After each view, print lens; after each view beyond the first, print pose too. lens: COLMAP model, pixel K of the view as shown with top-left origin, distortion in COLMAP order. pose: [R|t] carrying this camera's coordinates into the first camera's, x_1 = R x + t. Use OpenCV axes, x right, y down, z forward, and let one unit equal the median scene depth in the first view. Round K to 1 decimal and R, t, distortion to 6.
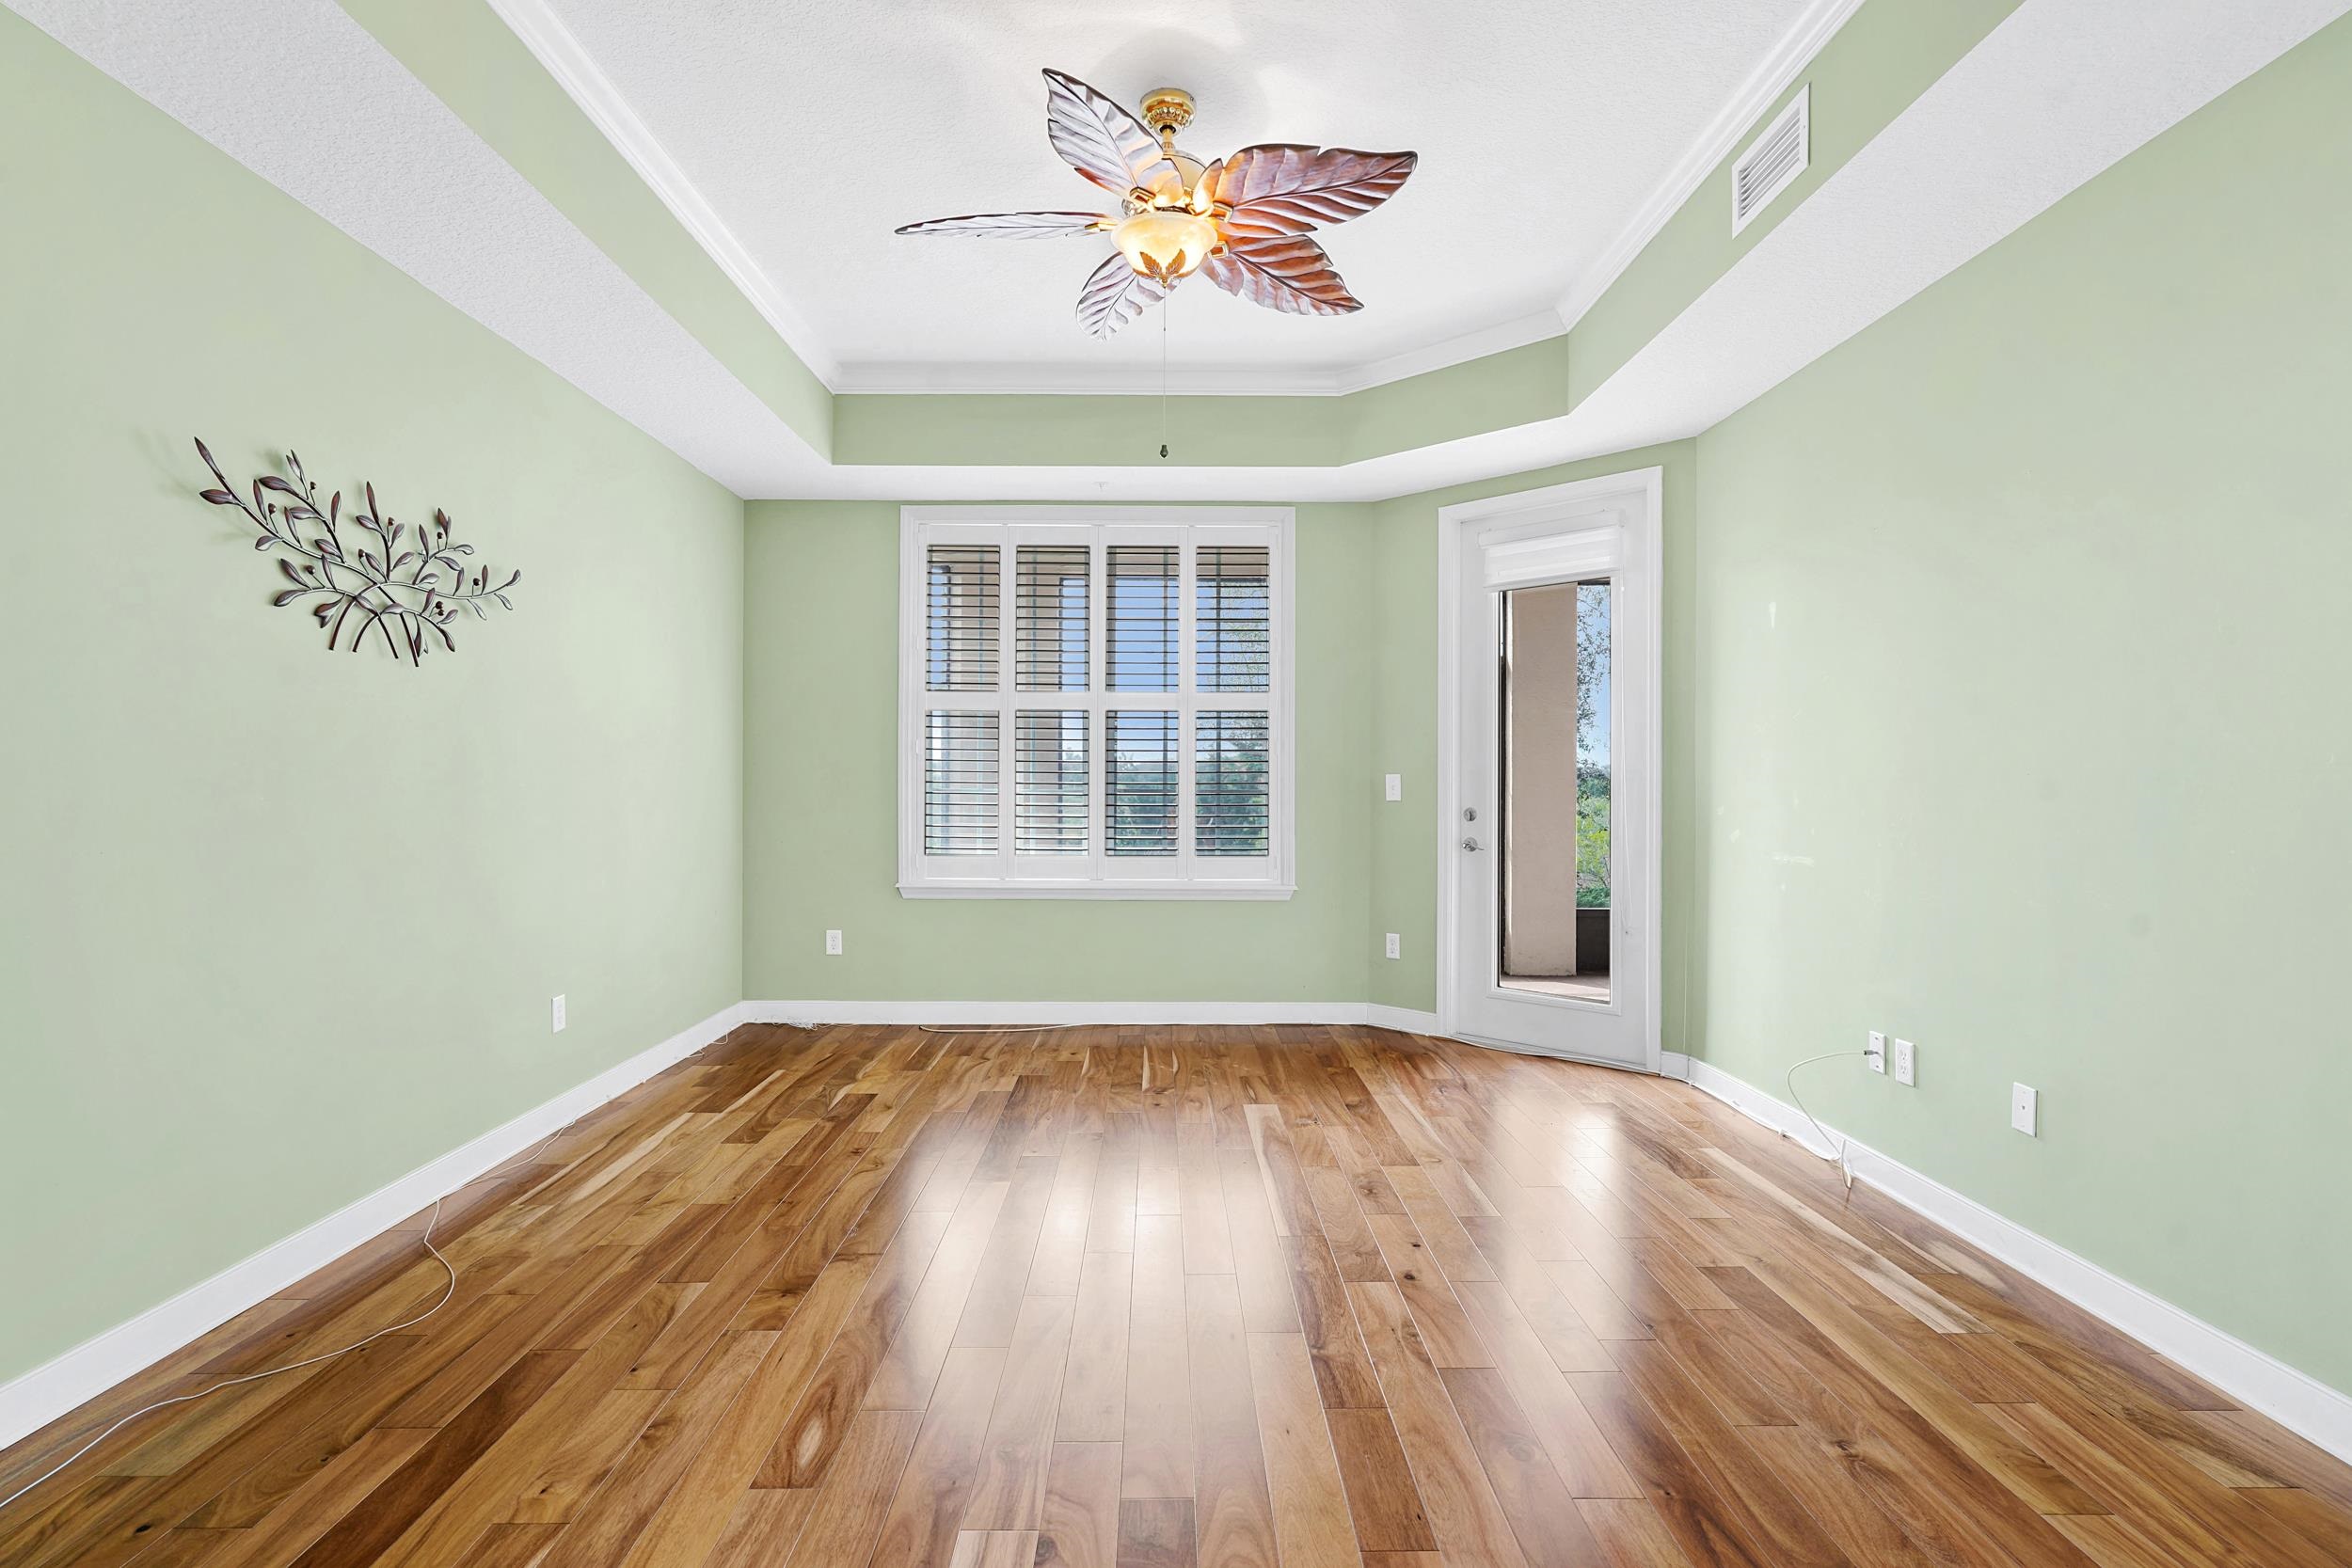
lens RADIAL K [[1116.6, 0, 1175.0], [0, 1116.6, 780.1], [0, 0, 1]] dist [0.001053, 0.001116]
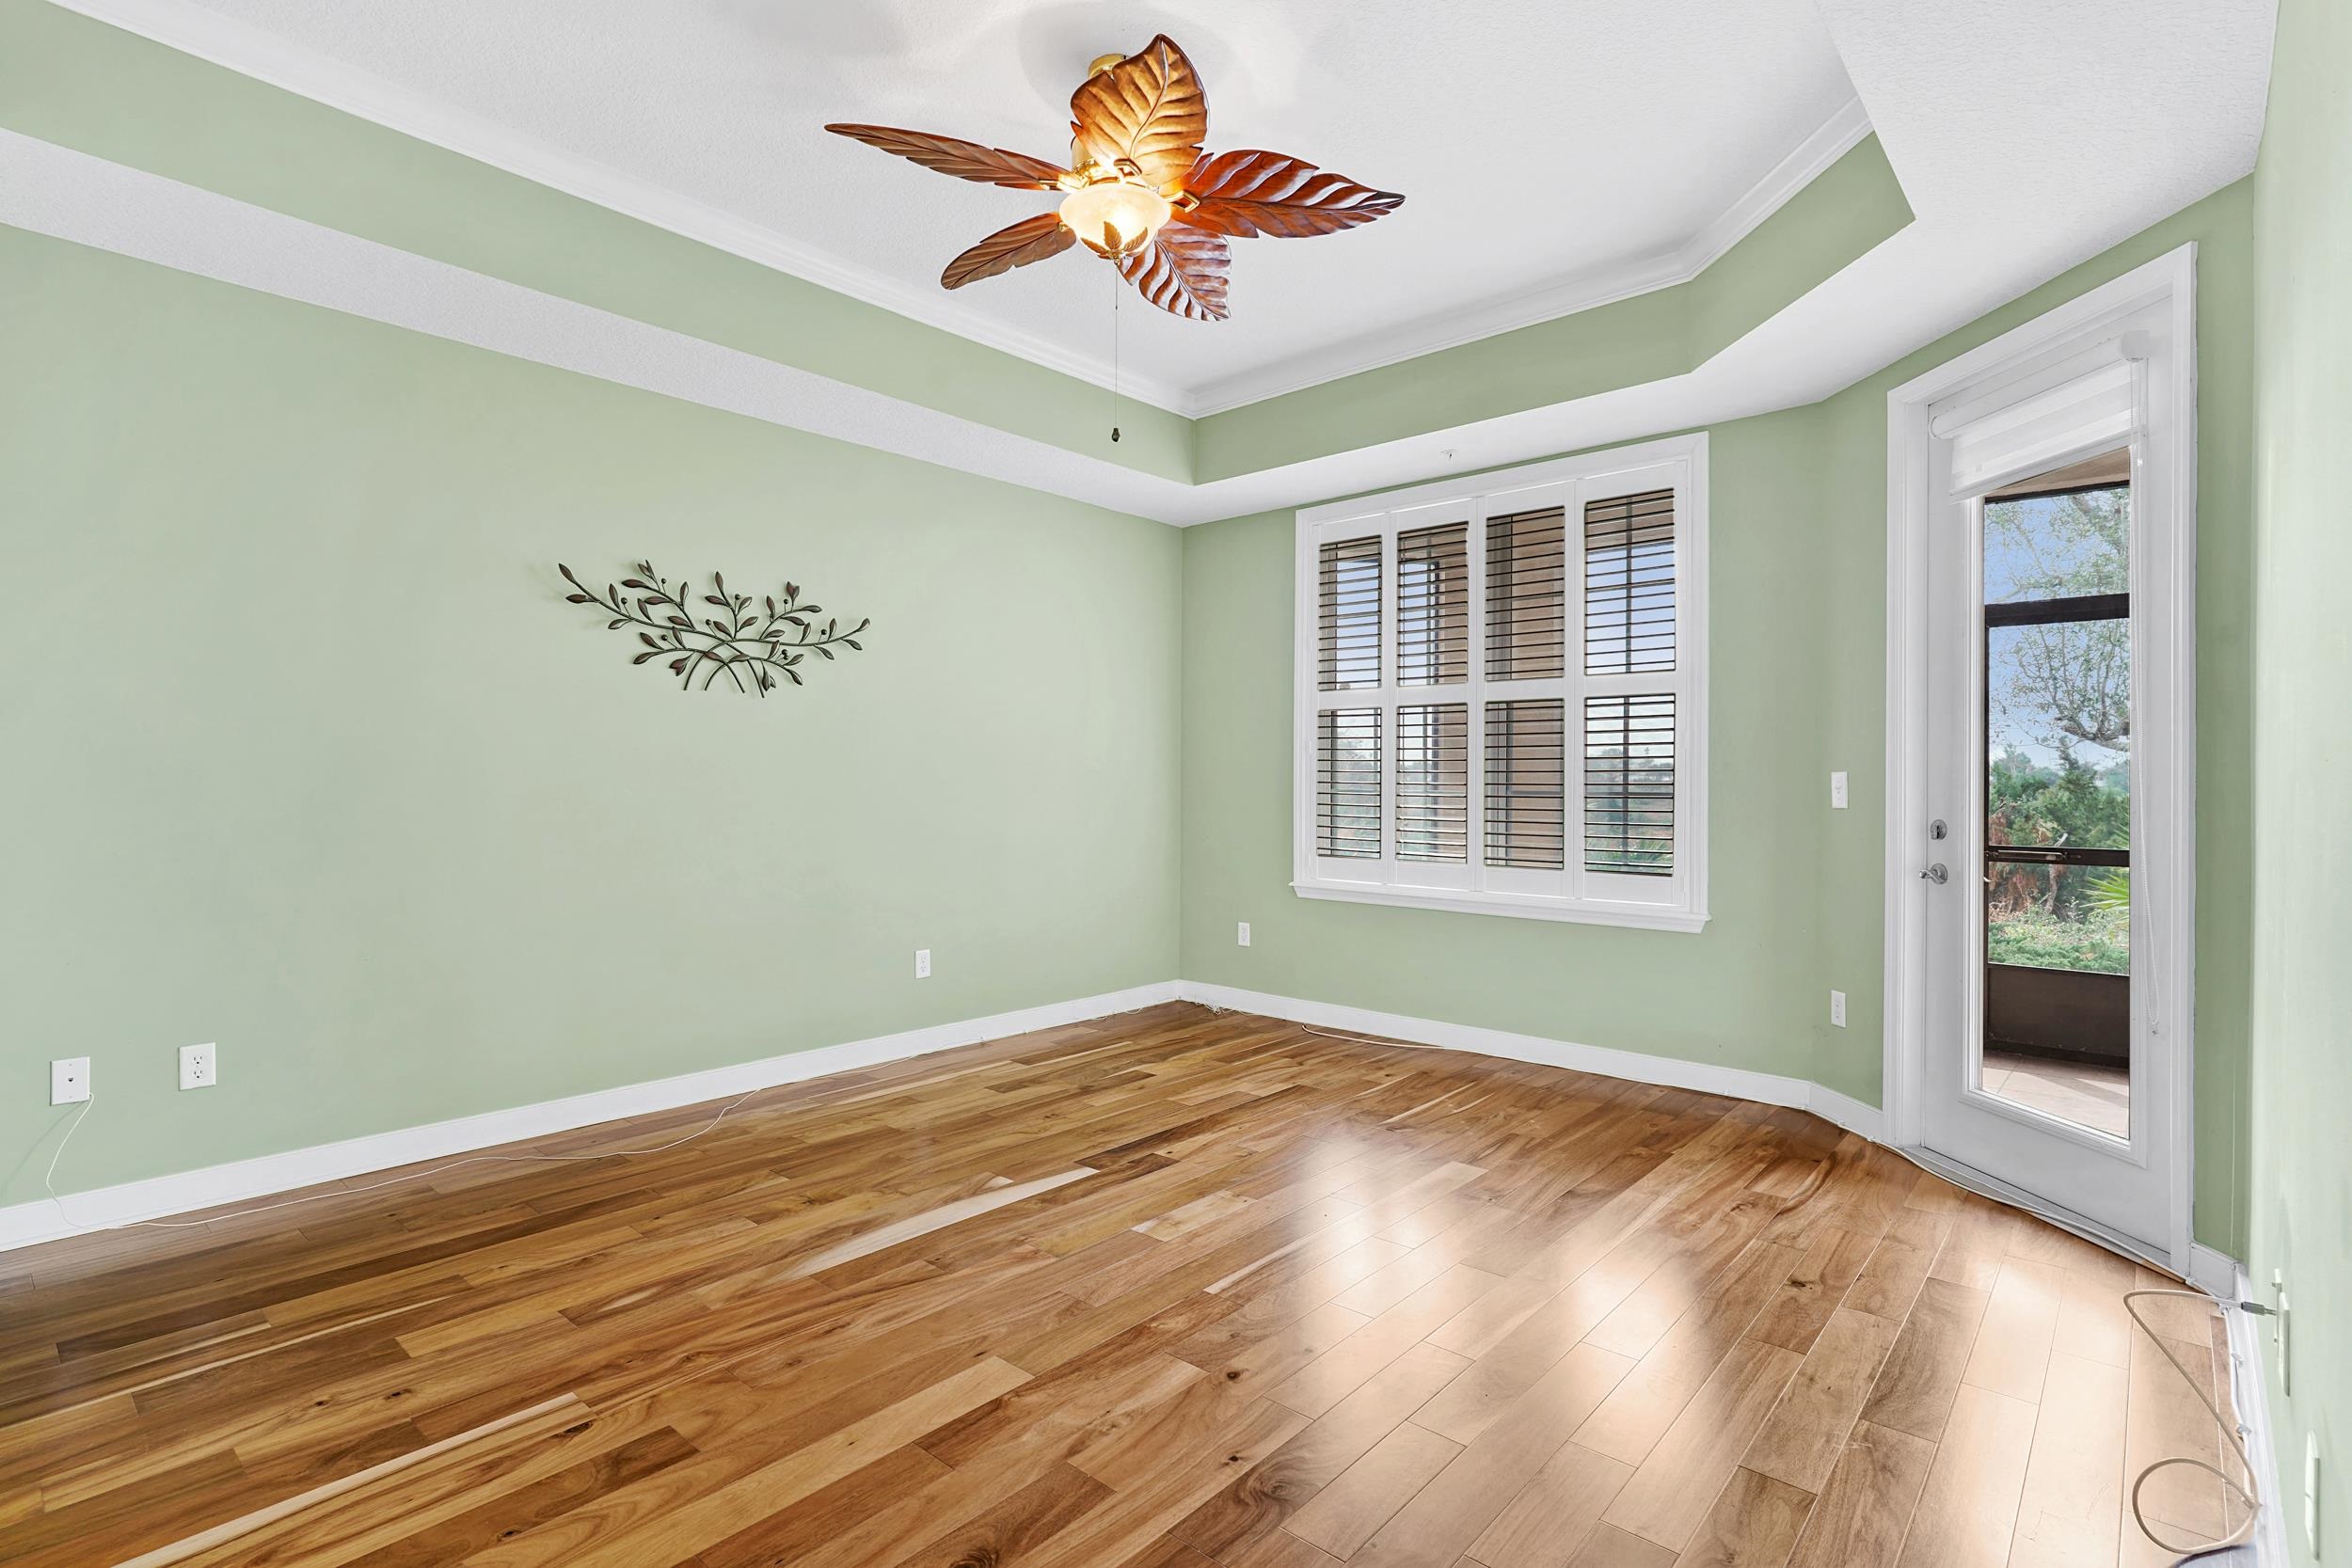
lens RADIAL K [[1119.9, 0, 1176.0], [0, 1119.9, 784.0], [0, 0, 1]] dist [-0.019075, 0.016150]
pose [[0.744467, 0.001462, -0.667657, 0.610599], [-0.000608, 0.999999, 0.001511, 0.003201], [0.667658, -0.000719, 0.744467, 0.295075]]
